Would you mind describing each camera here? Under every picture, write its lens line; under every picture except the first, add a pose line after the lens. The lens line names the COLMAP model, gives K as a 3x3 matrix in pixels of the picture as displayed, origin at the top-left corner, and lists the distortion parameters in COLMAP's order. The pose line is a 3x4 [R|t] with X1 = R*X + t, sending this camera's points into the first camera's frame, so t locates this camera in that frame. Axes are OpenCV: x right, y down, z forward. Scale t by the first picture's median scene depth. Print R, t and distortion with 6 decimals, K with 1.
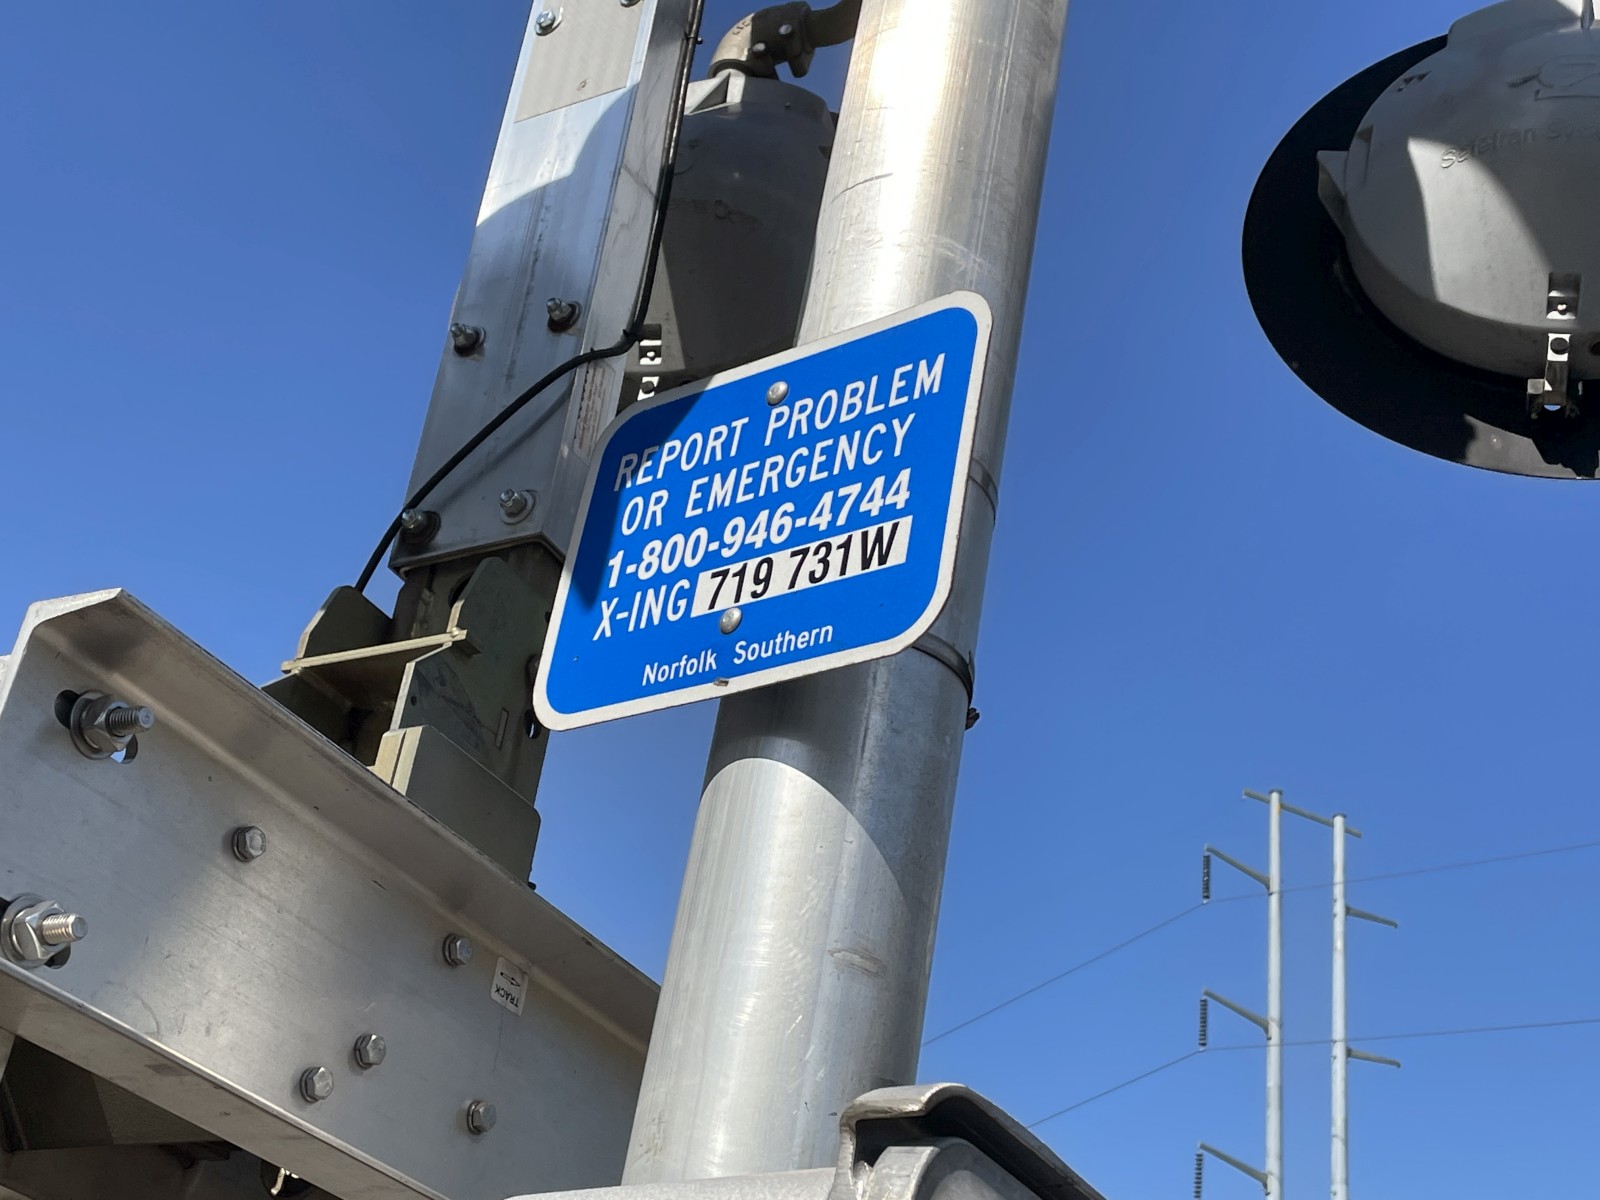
lens RADIAL K [[2222.5, 0, 803.6], [0, 2222.5, 593.0], [0, 0, 1]] dist [0.128638, -0.319784]
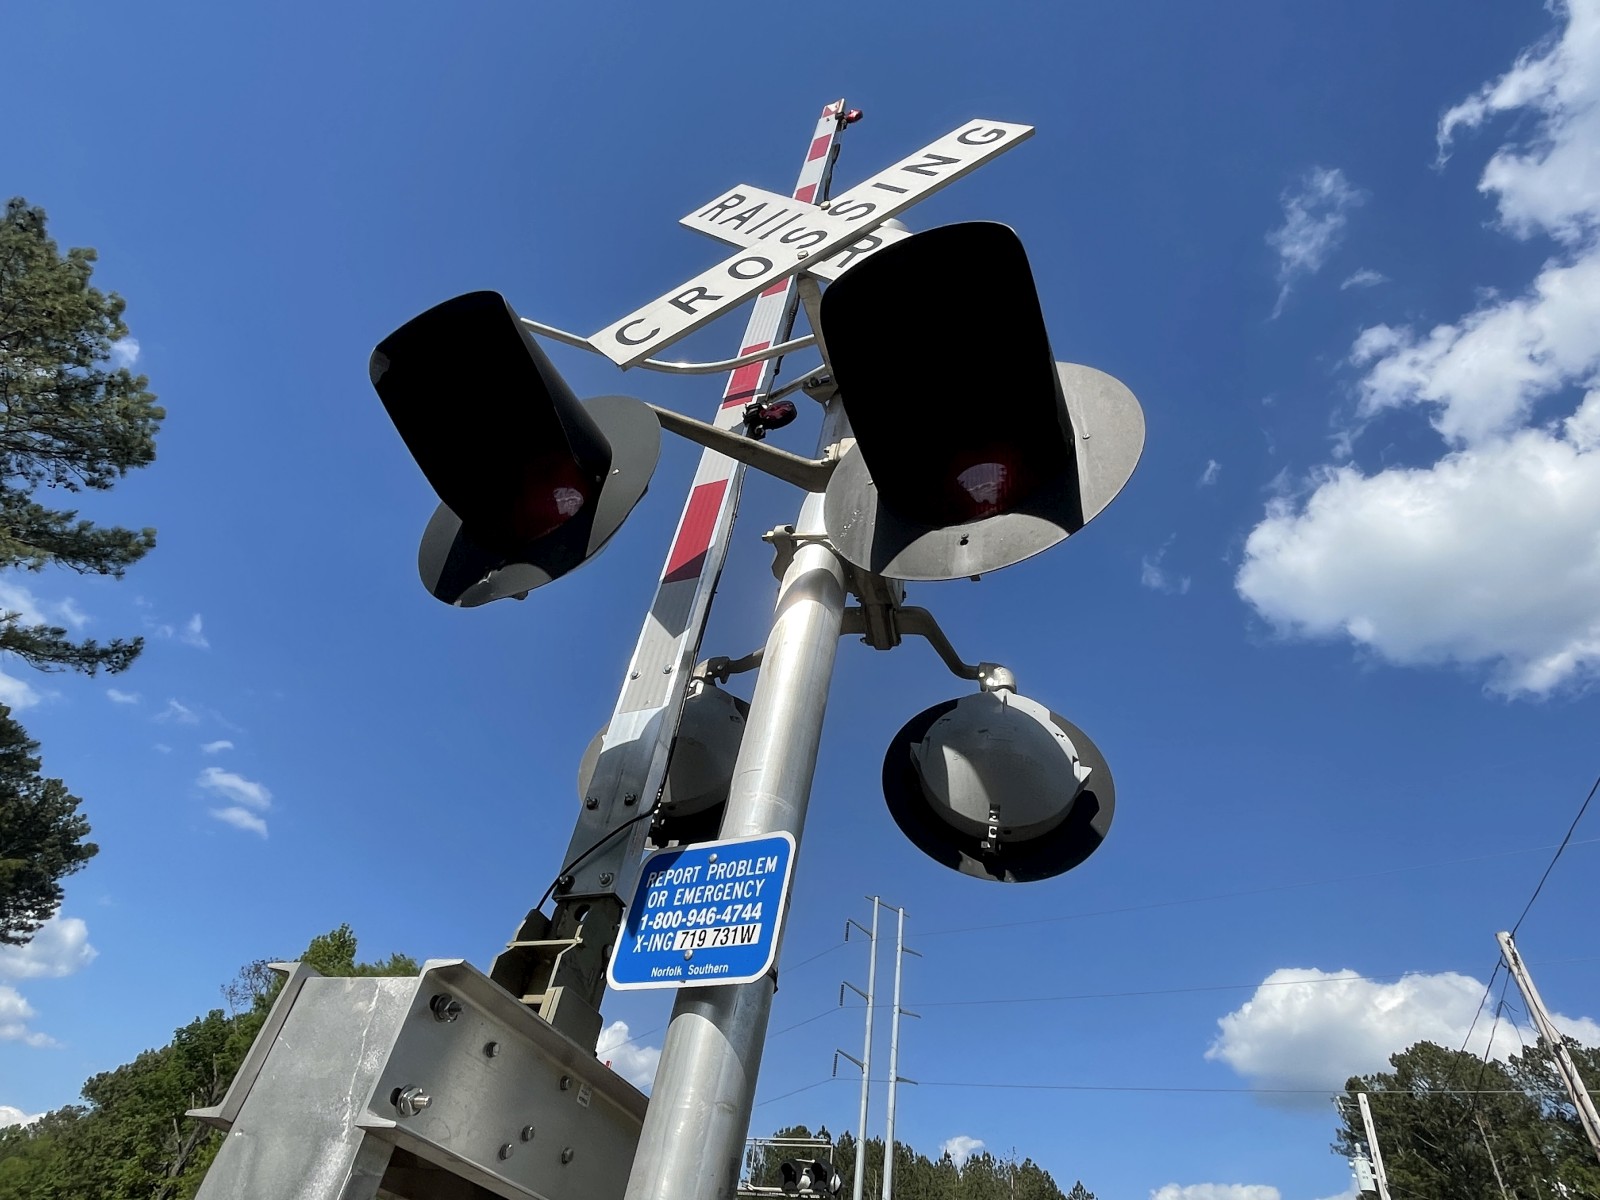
lens RADIAL K [[887.0, 0, 805.7], [0, 887.0, 605.1], [0, 0, 1]] dist [-0.000039, -0.000308]
pose [[0.989586, 0.095832, 0.107408, -0.046173], [-0.071194, 0.974364, -0.213416, -0.170163], [-0.125106, 0.203546, 0.971039, -0.113841]]
